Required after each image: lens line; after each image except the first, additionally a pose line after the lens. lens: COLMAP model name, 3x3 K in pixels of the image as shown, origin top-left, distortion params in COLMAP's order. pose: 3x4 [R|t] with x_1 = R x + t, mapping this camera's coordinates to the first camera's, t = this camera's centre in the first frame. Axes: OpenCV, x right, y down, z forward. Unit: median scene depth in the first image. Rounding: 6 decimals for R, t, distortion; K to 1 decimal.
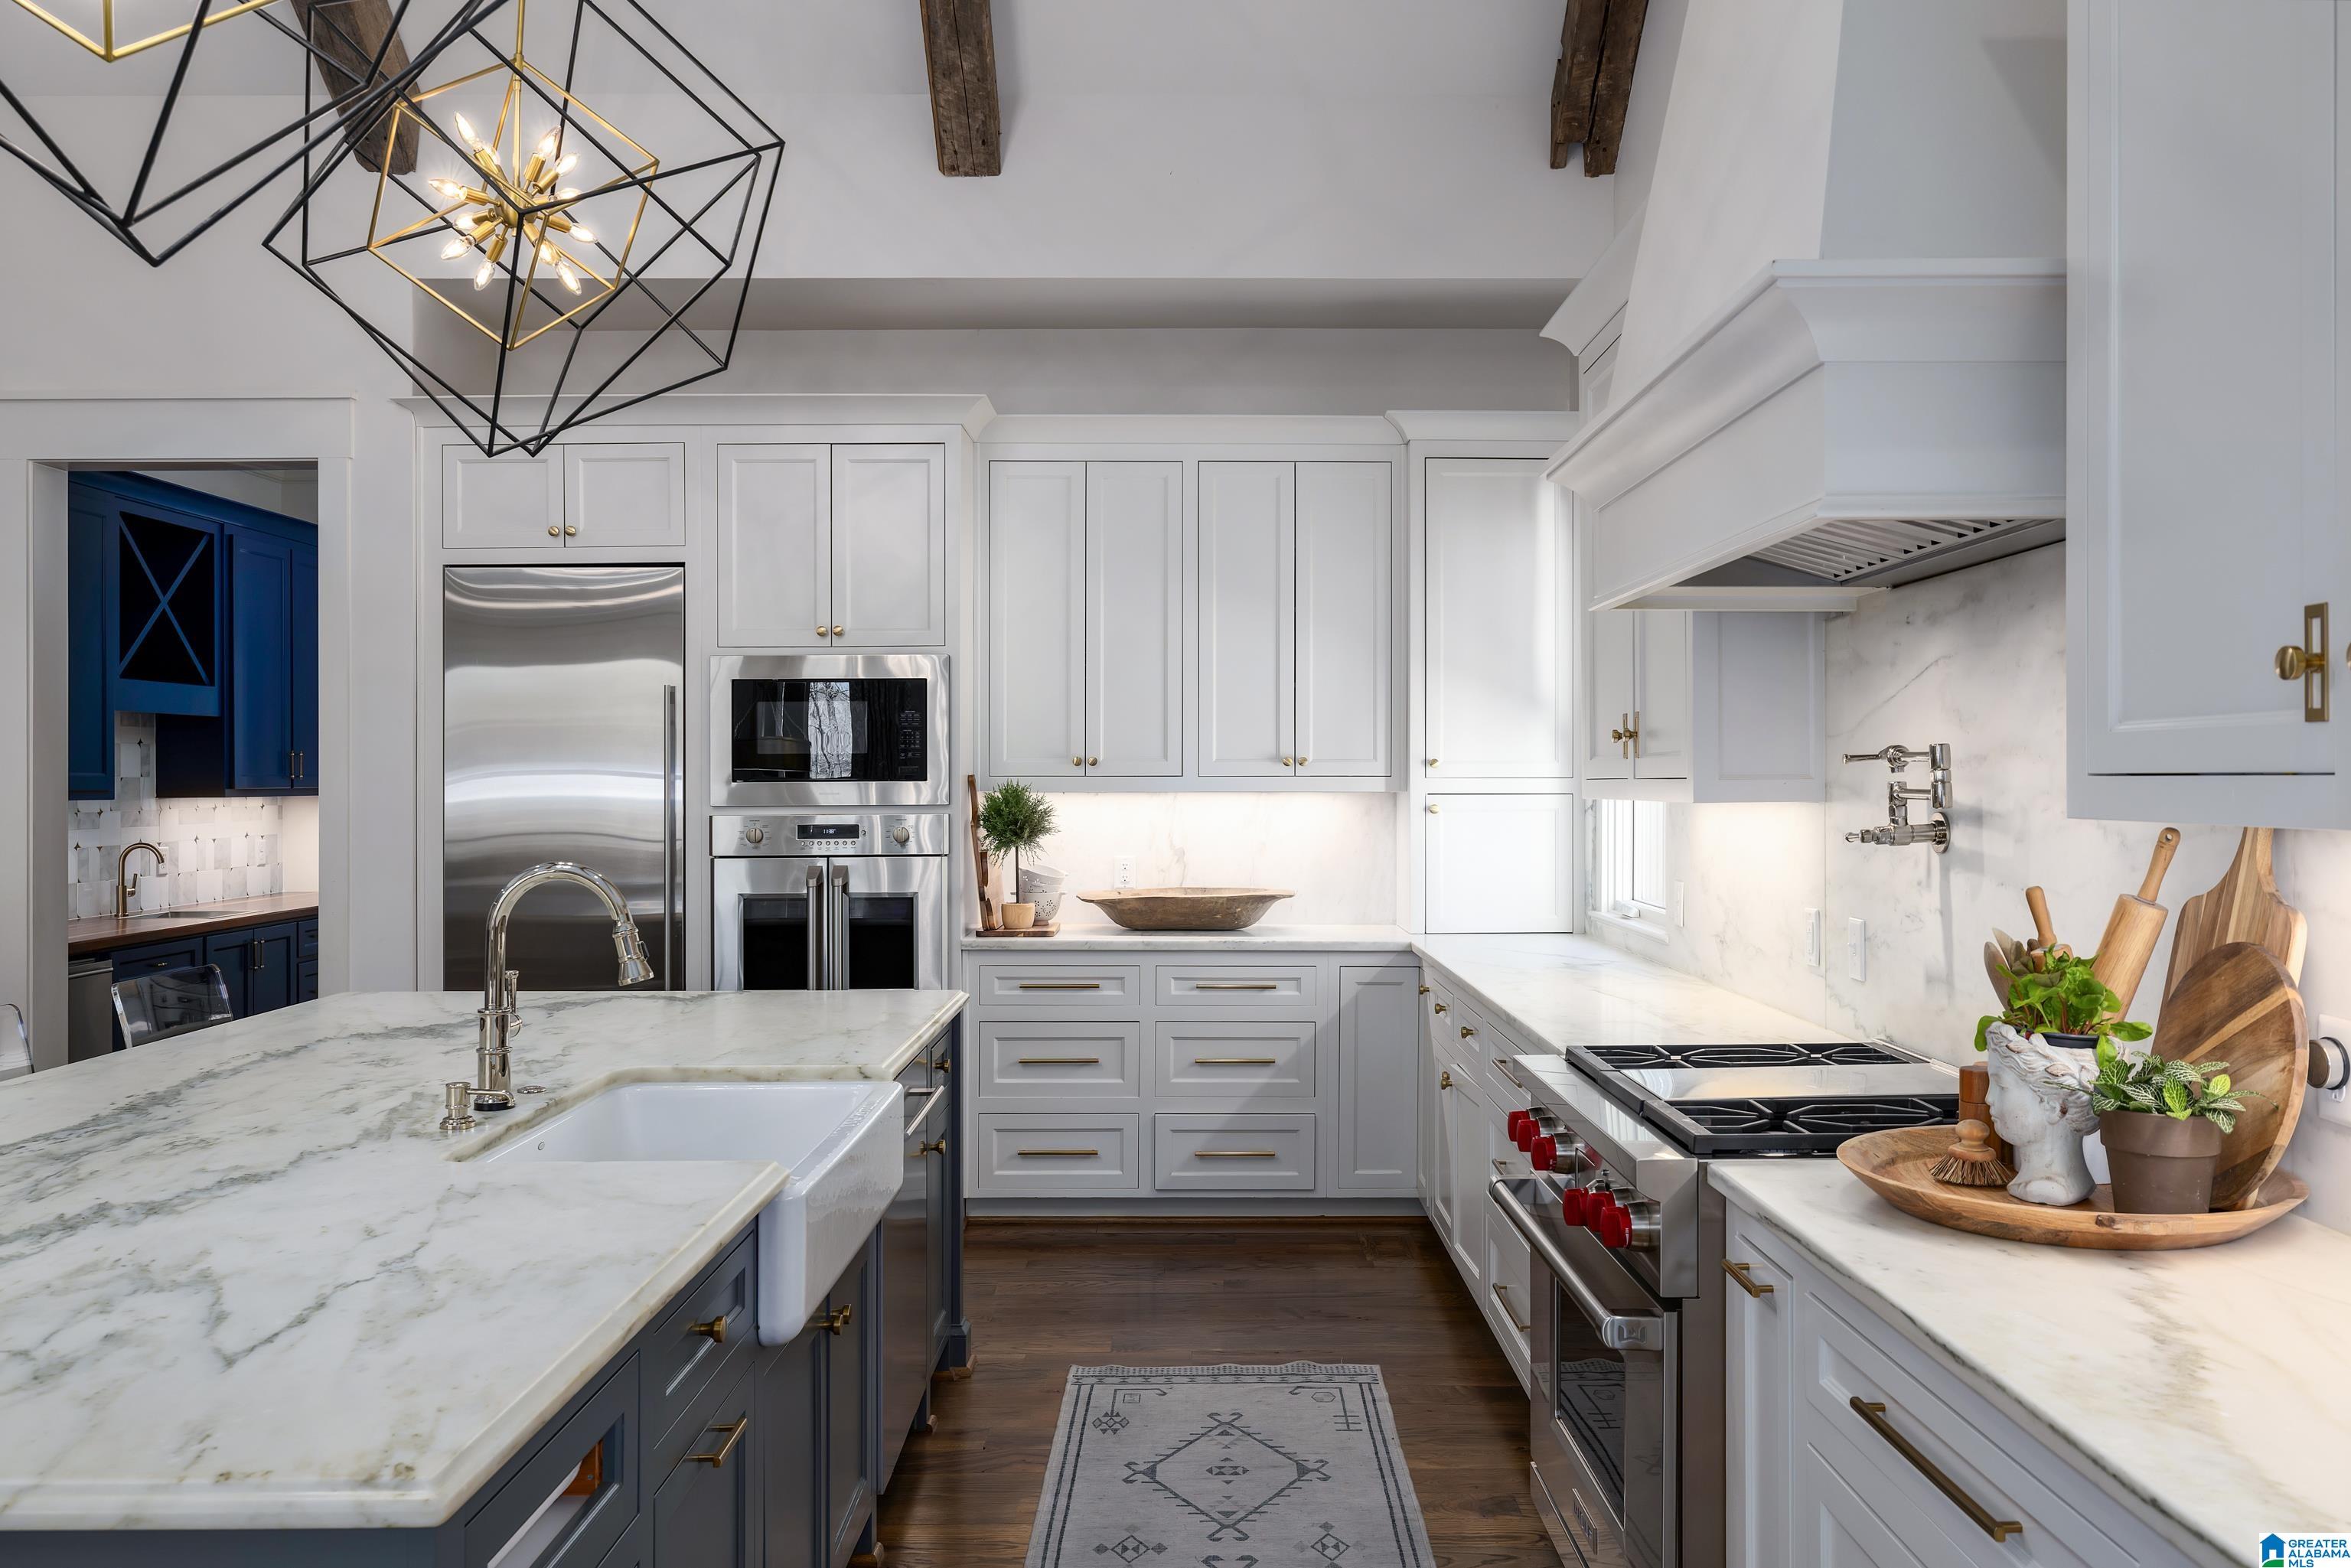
lens RADIAL K [[1706.1, 0, 1175.5], [0, 1706.1, 784.0], [0, 0, 1]] dist [-0.002550, 0.000110]
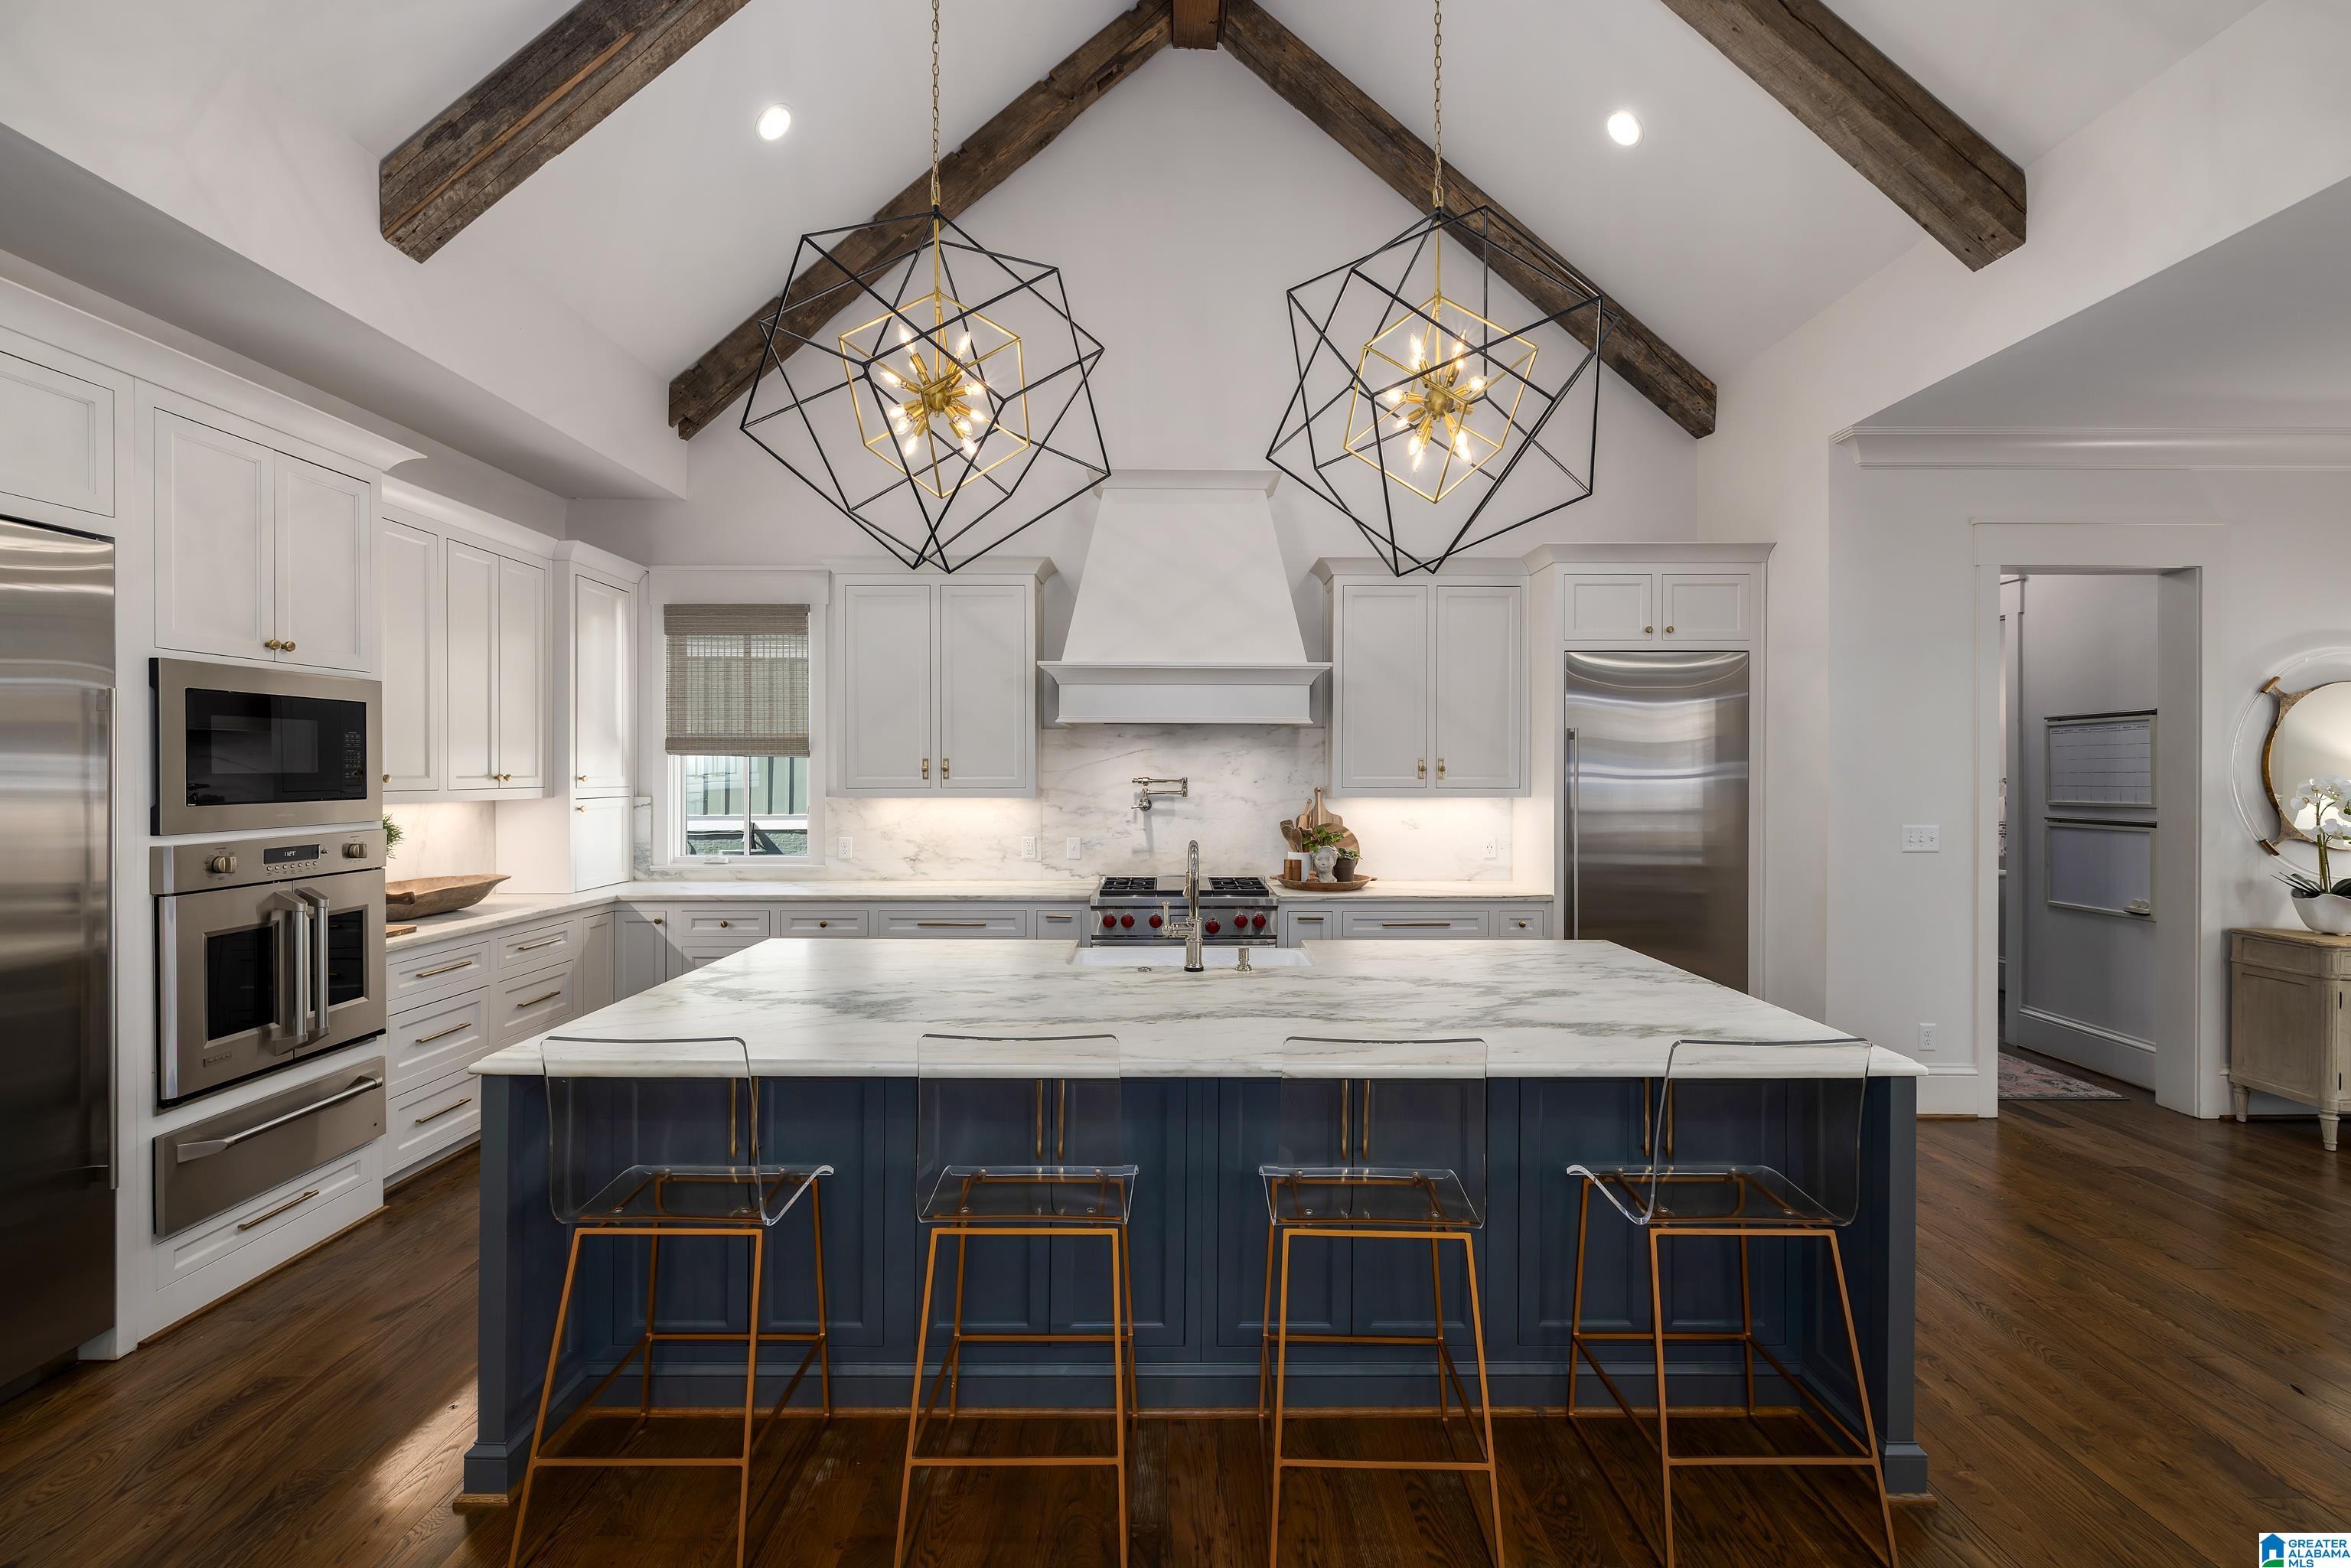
lens RADIAL K [[996.6, 0, 1175.5], [0, 996.6, 784.0], [0, 0, 1]] dist [0.016930, 0.000047]
pose [[-0.009361, -0.010170, 0.999904, -0.799647], [0.006487, 0.999927, 0.010231, -0.014899], [-0.999935, 0.006582, -0.009294, 0.517709]]
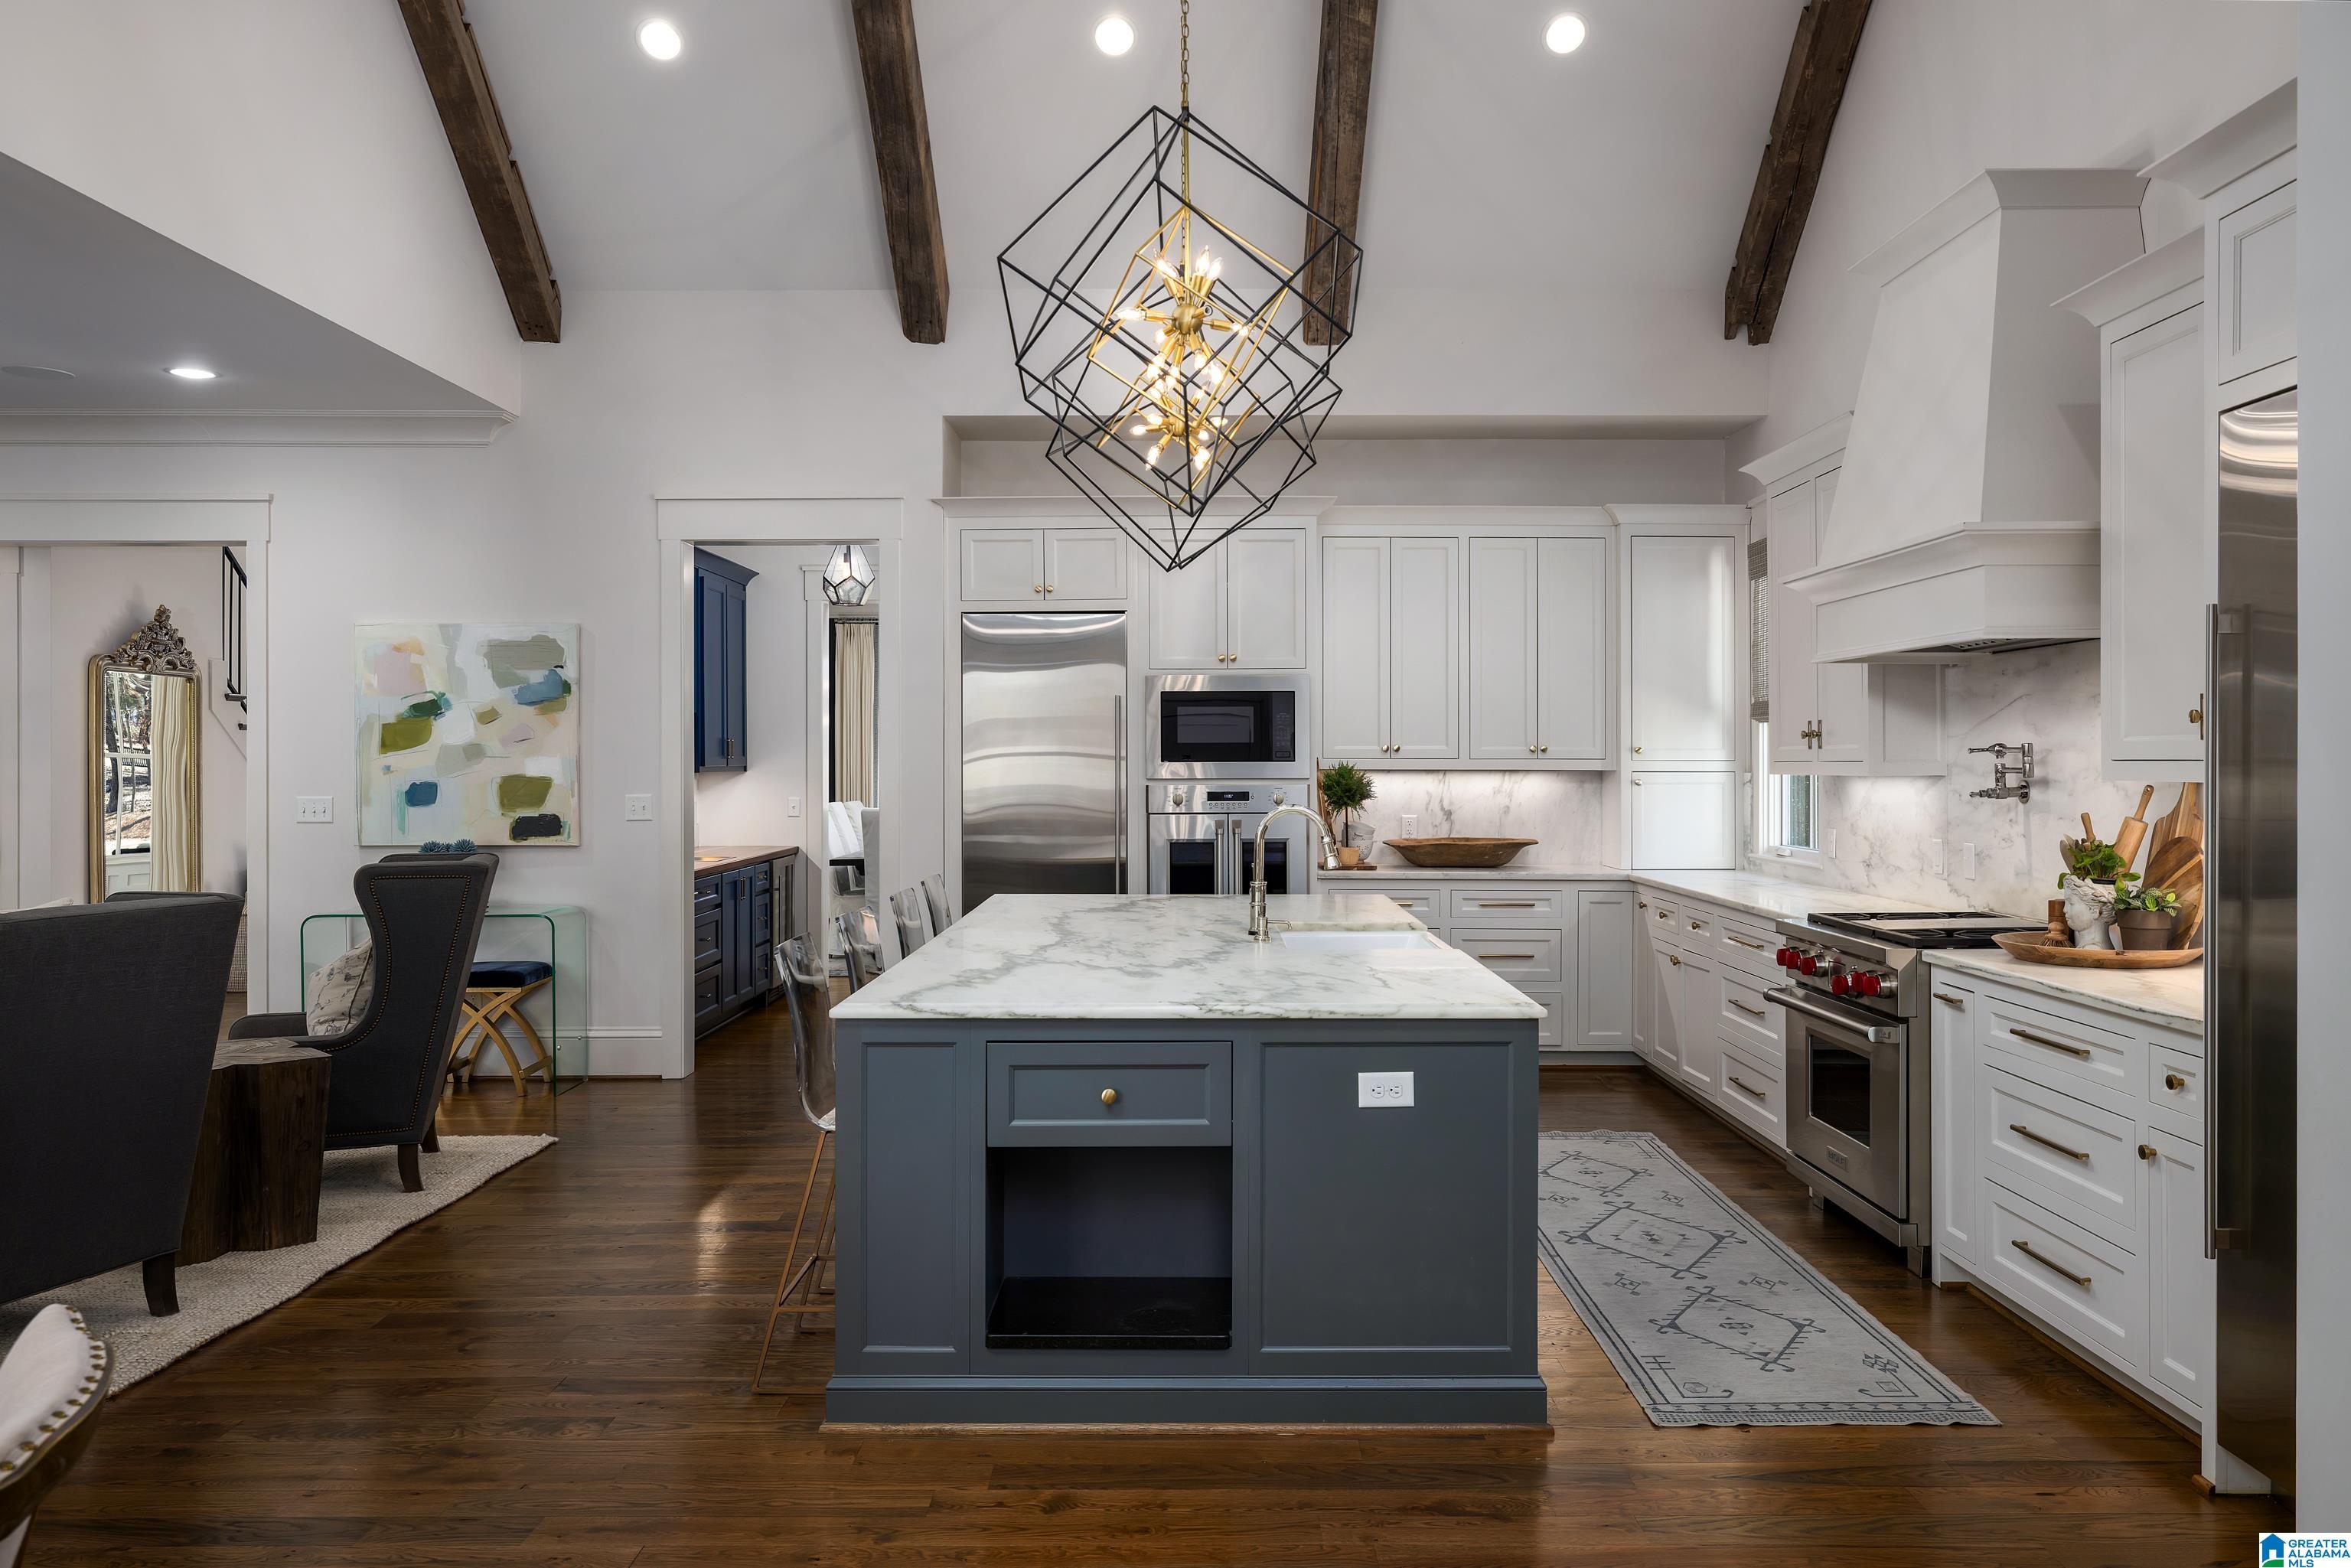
lens RADIAL K [[1651.6, 0, 1184.2], [0, 1651.6, 756.6], [0, 0, 1]] dist [0.001915, 0.000715]
pose [[0.999975, 0.002891, -0.006505, -0.236576], [-0.002927, 0.999981, -0.005466, 0.001775], [0.006489, 0.005485, 0.999964, -0.416845]]
